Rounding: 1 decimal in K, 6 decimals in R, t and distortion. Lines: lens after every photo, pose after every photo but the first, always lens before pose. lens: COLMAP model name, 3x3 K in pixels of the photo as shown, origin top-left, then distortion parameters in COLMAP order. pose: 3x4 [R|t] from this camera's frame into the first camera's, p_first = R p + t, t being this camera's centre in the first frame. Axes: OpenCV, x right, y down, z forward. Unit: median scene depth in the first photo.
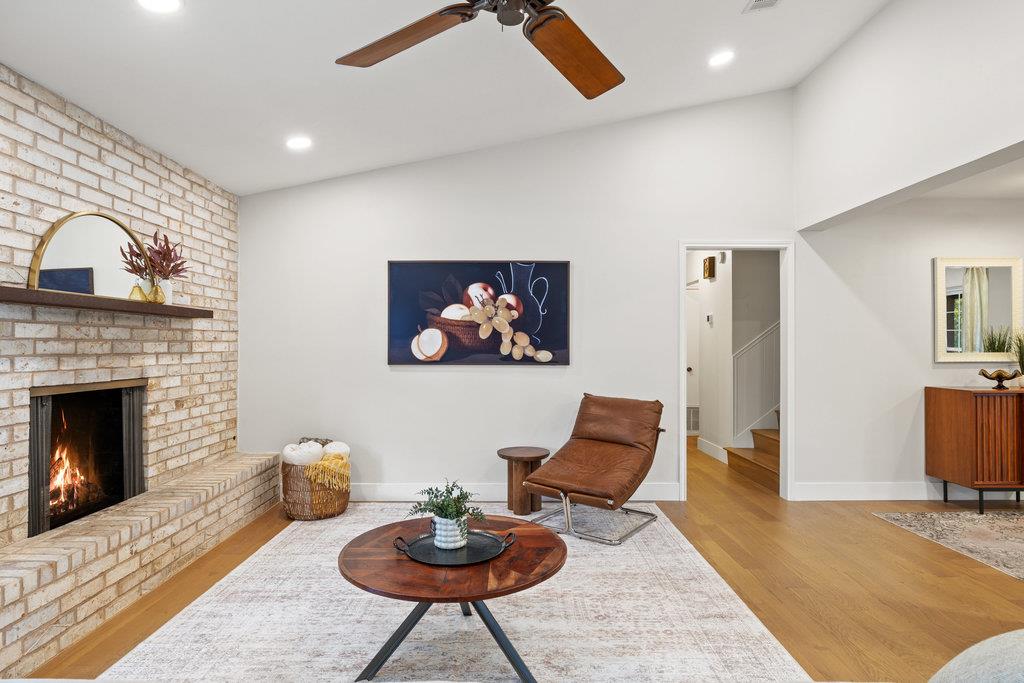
lens RADIAL K [[569.4, 0, 510.0], [0, 569.4, 342.3], [0, 0, 1]] dist [-0.000722, 0.000403]
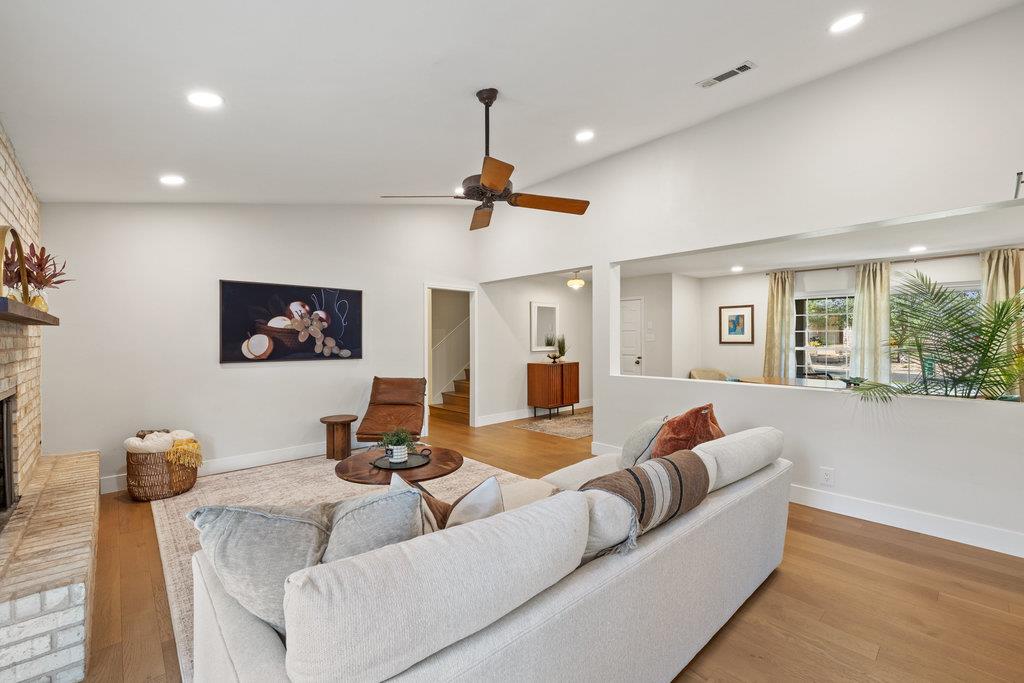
lens RADIAL K [[433.8, 0, 512.0], [0, 433.8, 341.5], [0, 0, 1]] dist [0.003237, -0.000278]
pose [[0.738496, -0.007457, 0.674217, -0.421095], [-0.001132, 0.999924, 0.012298, -0.022977], [-0.674257, -0.009845, 0.738431, -0.143498]]
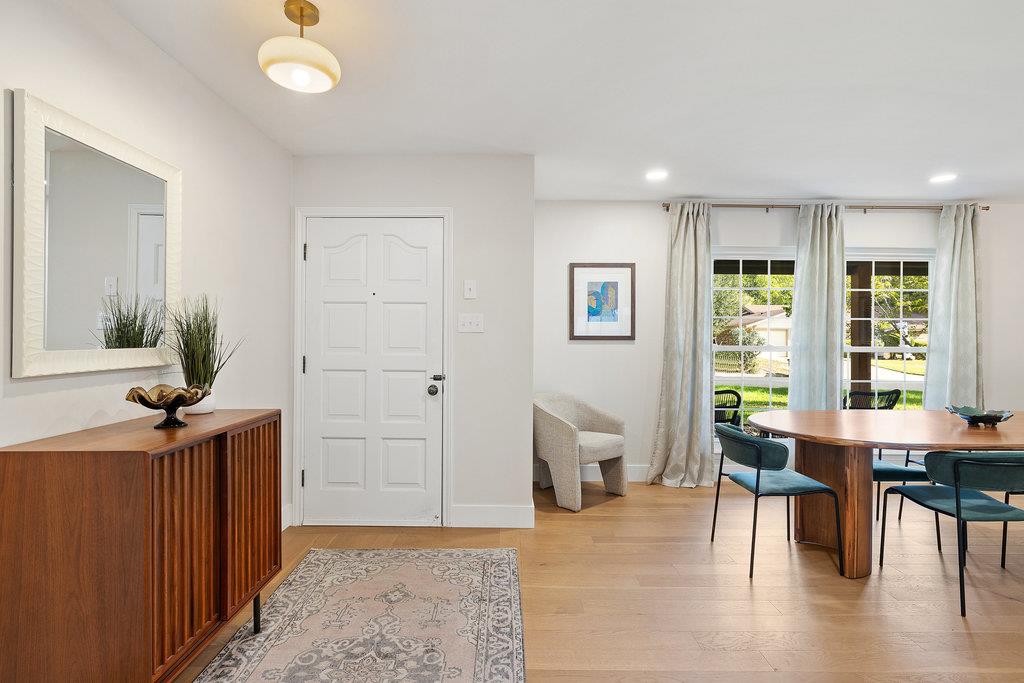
lens RADIAL K [[492.6, 0, 511.1], [0, 492.6, 337.5], [0, 0, 1]] dist [-0.001480, 0.000114]
pose [[0.003460, 0.000038, 0.999994, 0.481764], [-0.011798, 0.999930, 0.000003, 0.005489], [-0.999924, -0.011798, 0.003460, 0.756915]]
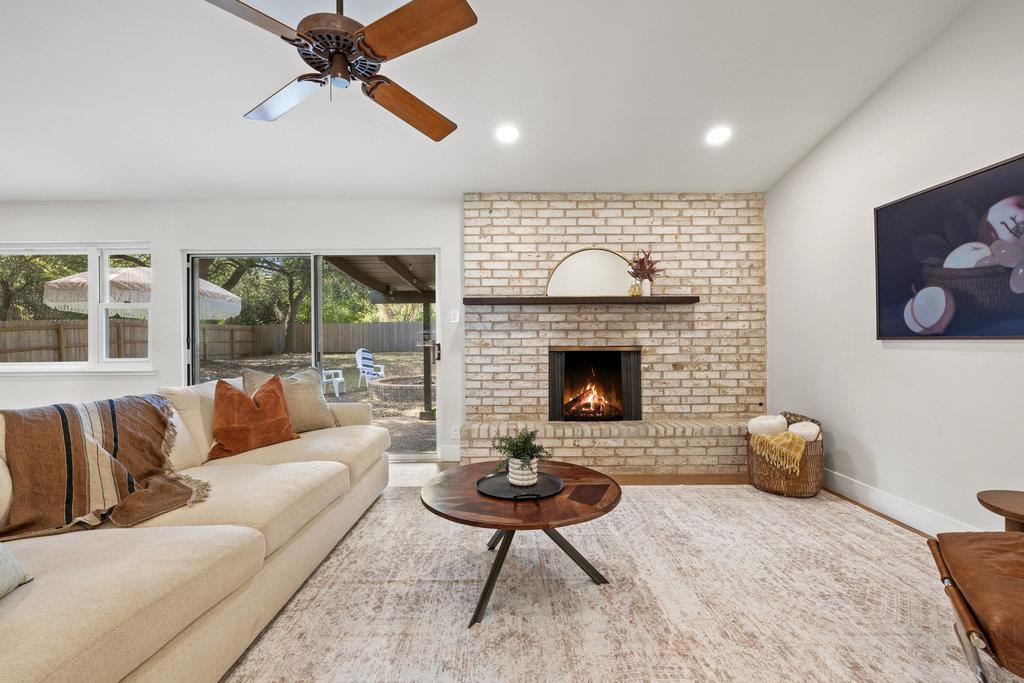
lens RADIAL K [[433.8, 0, 512.0], [0, 433.8, 341.5], [0, 0, 1]] dist [0.003237, -0.000278]
pose [[0.007446, -0.003295, -0.999967, 0.423799], [0.011495, 0.999929, -0.003209, 0.041684], [0.999906, -0.011471, 0.007484, 0.537947]]
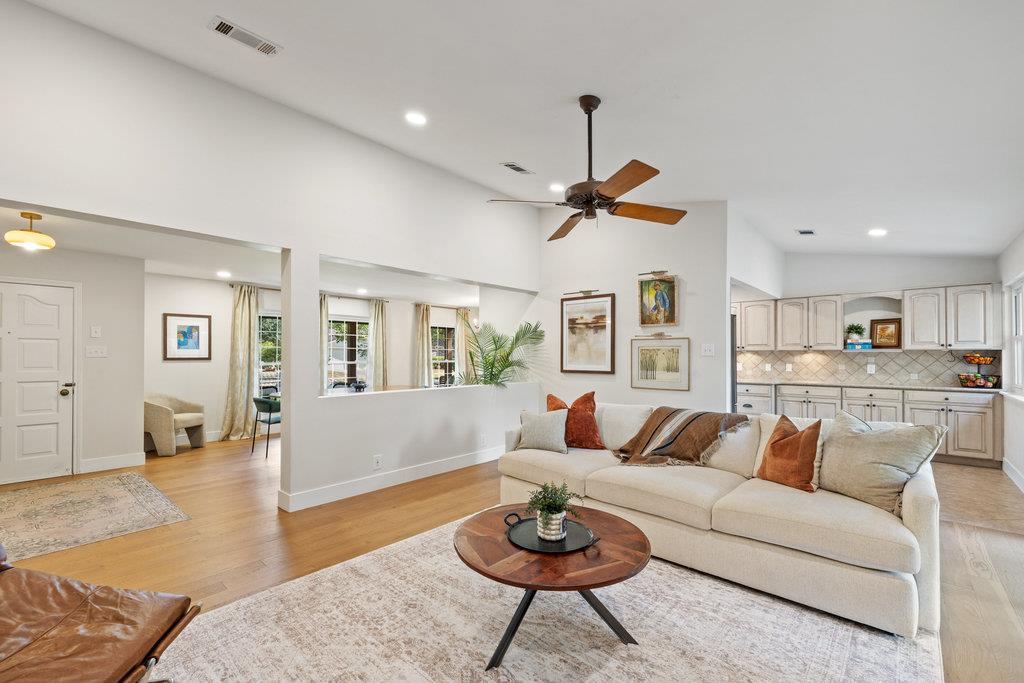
lens RADIAL K [[436.1, 0, 510.0], [0, 436.1, 351.4], [0, 0, 1]] dist [0.001870, 0.000084]
pose [[-0.740576, 0.009002, 0.671913, -0.350763], [-0.001020, 0.999894, -0.014520, -0.001288], [-0.671972, -0.011438, -0.740488, 0.944783]]
